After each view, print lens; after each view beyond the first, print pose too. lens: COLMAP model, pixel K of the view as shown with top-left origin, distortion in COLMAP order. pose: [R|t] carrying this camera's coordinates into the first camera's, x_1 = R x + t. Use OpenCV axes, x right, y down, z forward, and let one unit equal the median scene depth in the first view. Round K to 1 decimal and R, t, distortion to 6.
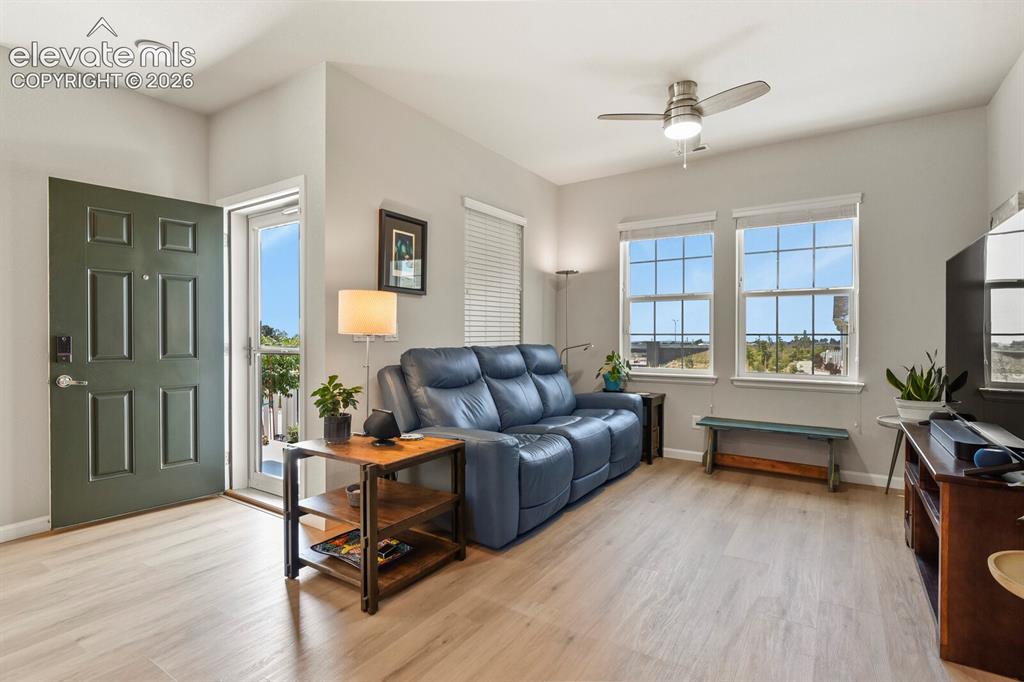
lens RADIAL K [[494.7, 0, 515.3], [0, 494.7, 340.1], [0, 0, 1]] dist [0.001116, -0.000131]
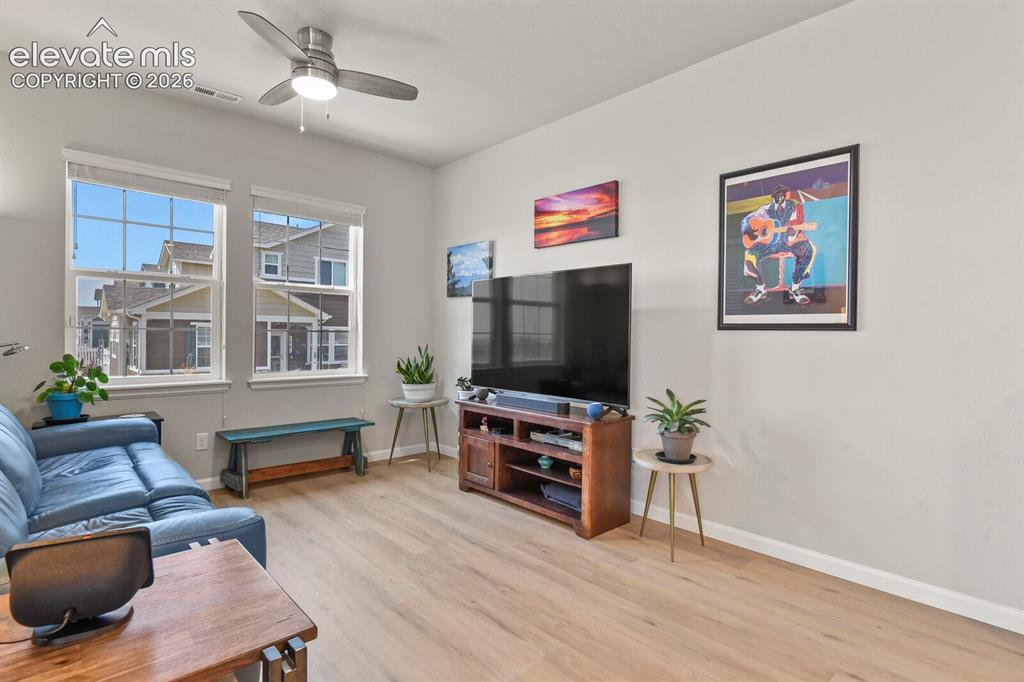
lens RADIAL K [[510.8, 0, 512.8], [0, 510.8, 334.7], [0, 0, 1]] dist [0.000329, 0.000158]
pose [[0.236234, -0.001170, 0.971696, -0.377180], [0.000456, 0.999999, 0.001094, -0.004595], [-0.971696, 0.000185, 0.236234, 0.412387]]
